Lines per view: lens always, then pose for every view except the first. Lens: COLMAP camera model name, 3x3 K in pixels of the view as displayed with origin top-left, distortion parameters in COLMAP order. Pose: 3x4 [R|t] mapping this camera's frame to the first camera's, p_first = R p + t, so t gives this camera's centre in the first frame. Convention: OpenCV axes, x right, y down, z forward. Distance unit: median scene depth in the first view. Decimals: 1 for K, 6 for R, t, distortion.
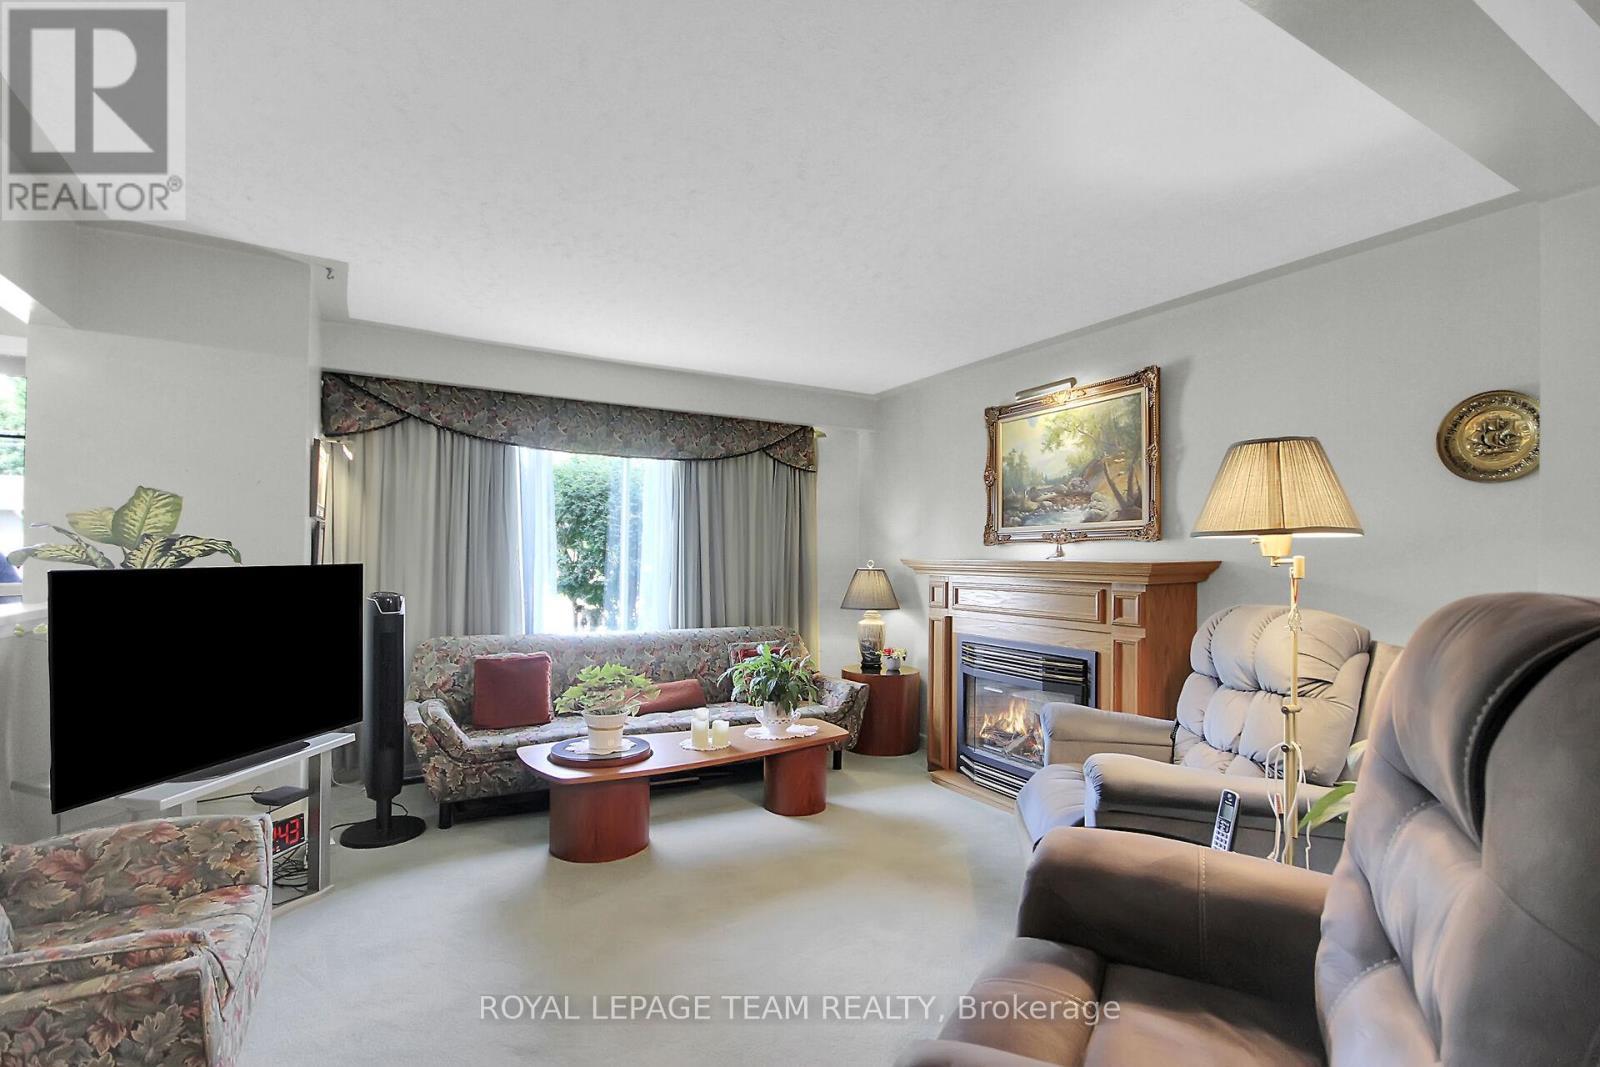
lens RADIAL K [[739.8, 0, 800.8], [0, 739.8, 554.5], [0, 0, 1]] dist [-0.001374, -0.000134]
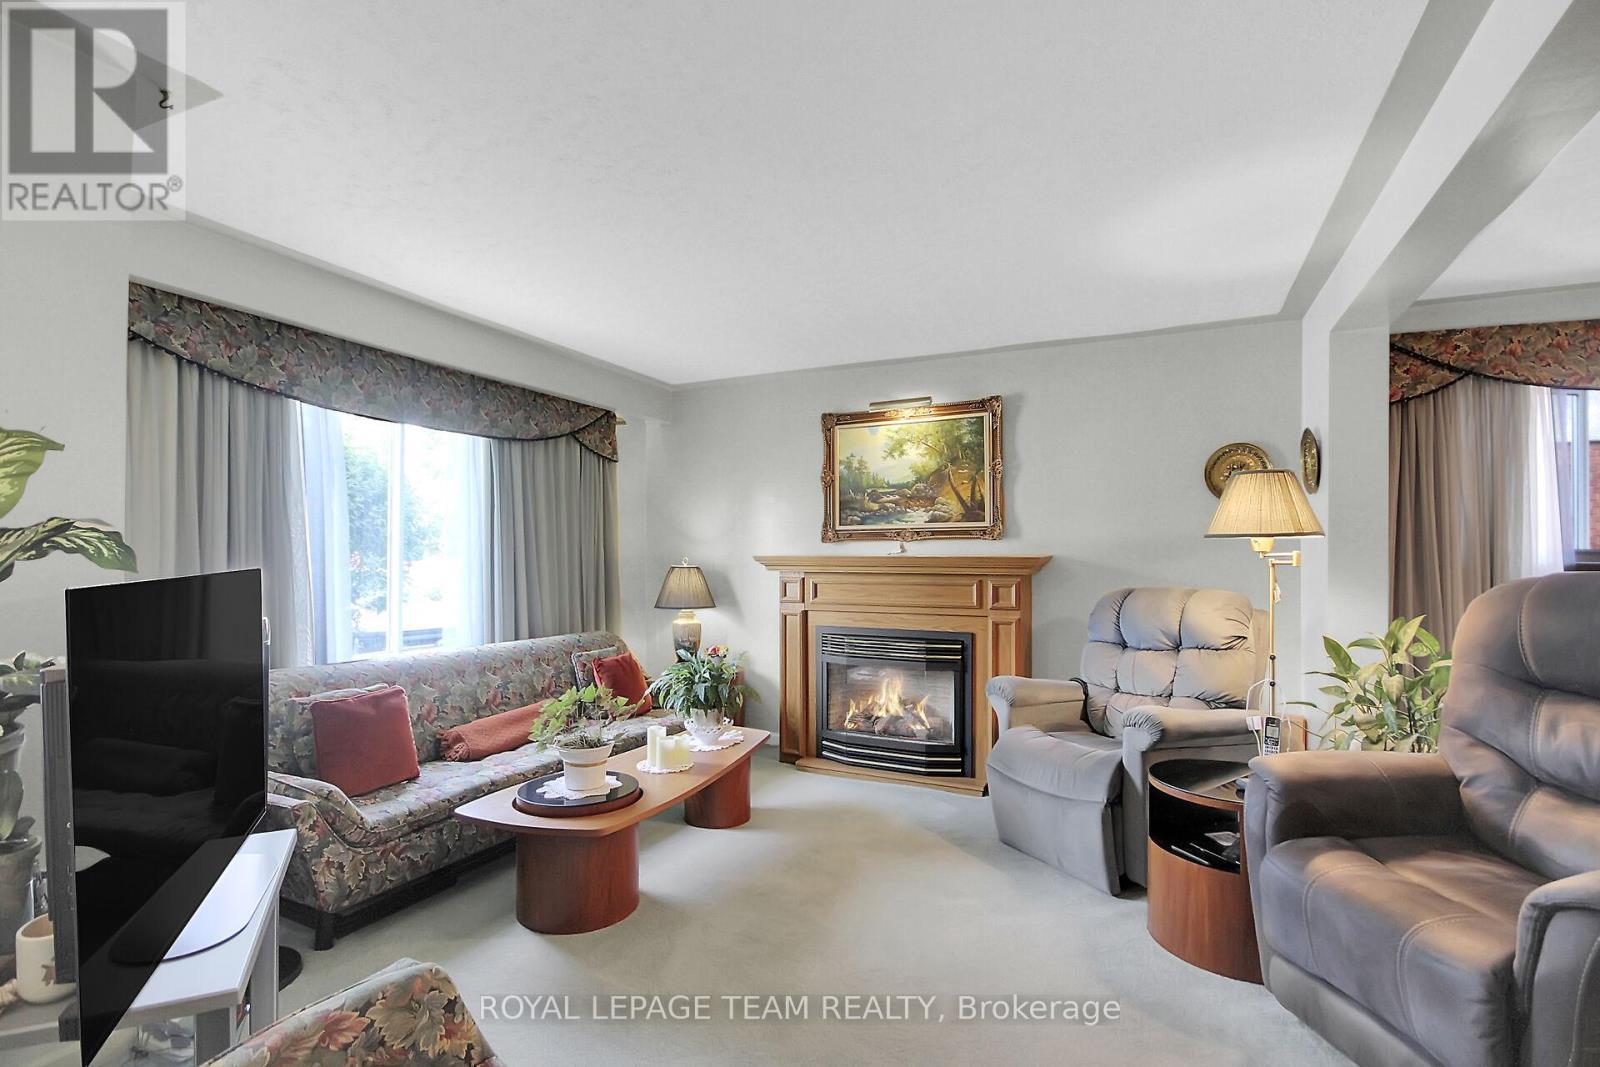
lens RADIAL K [[744.9, 0, 802.1], [0, 744.9, 555.3], [0, 0, 1]] dist [0.013399, 0.000476]
pose [[0.829175, -0.007244, 0.558942, -0.405444], [0.003977, 0.999967, 0.007060, -0.001521], [-0.558975, -0.003631, 0.829177, 0.135360]]
